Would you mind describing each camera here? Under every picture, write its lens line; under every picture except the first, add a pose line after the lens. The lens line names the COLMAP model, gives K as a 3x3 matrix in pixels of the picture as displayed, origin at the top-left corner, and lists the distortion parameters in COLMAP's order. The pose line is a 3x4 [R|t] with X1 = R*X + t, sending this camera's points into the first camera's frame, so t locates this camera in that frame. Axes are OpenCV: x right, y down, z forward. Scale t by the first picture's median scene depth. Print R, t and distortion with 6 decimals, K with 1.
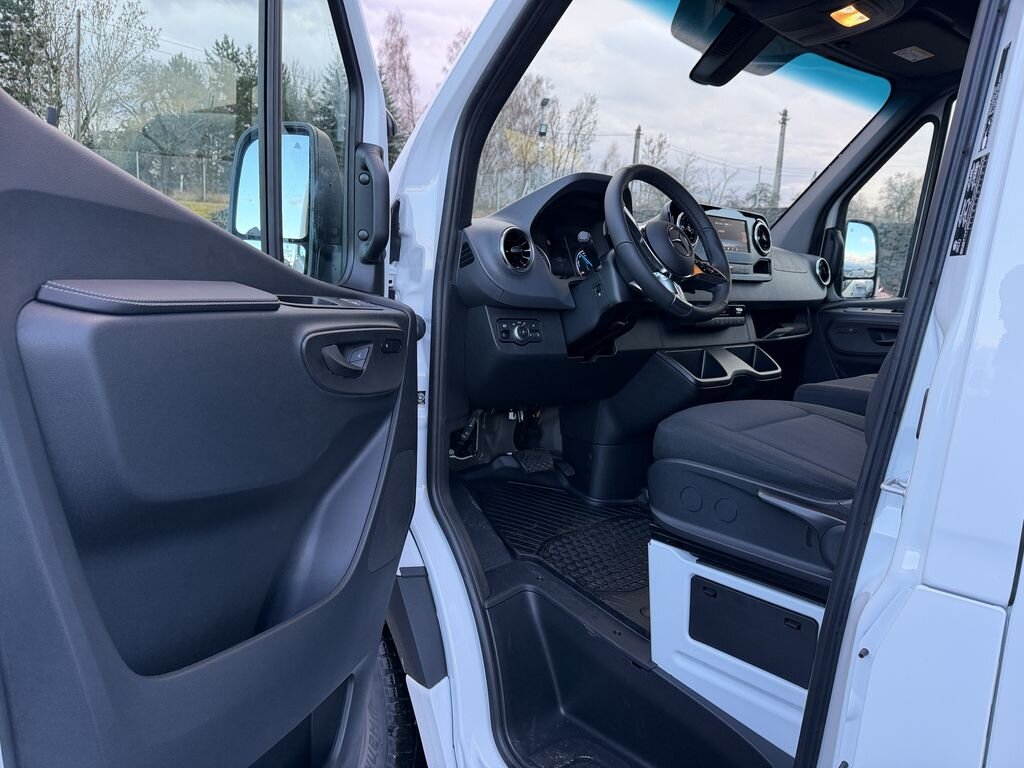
lens RADIAL K [[728.6, 0, 510.5], [0, 728.6, 386.7], [0, 0, 1]] dist [0.032825, -0.036118]
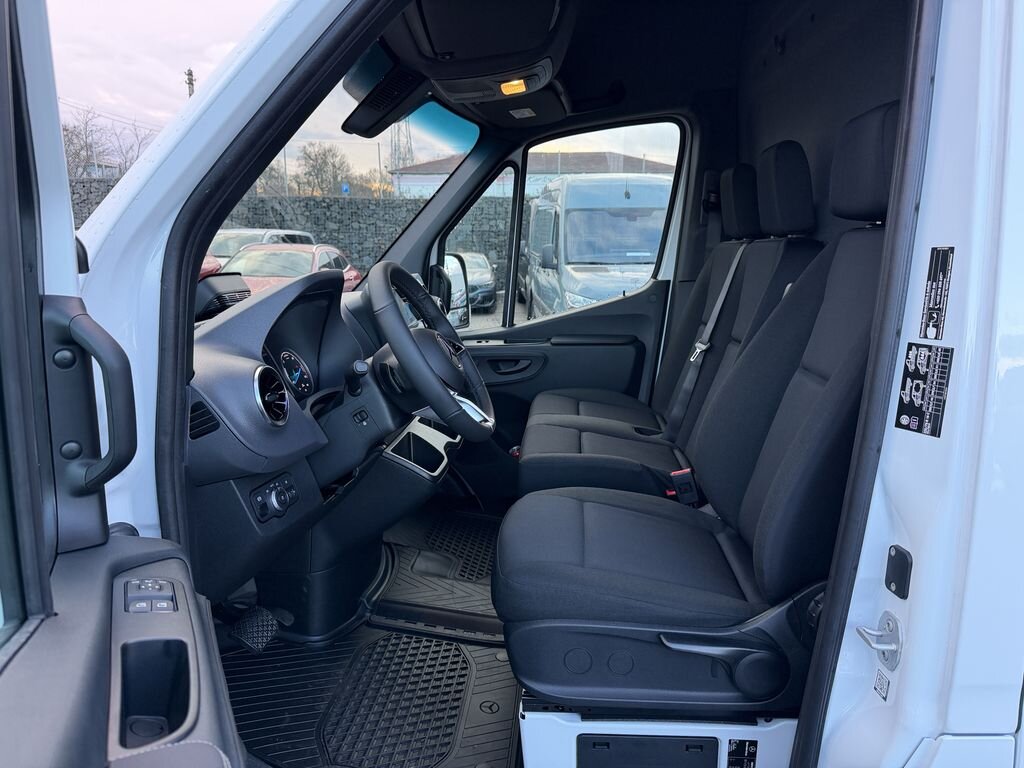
lens RADIAL K [[728.6, 0, 508.9], [0, 728.6, 380.0], [0, 0, 1]] dist [0.032825, -0.036118]
pose [[0.733620, -0.177758, 0.655899, -0.229133], [0.148113, 0.983804, 0.100961, -0.193414], [-0.663223, 0.023080, 0.748066, 0.247566]]
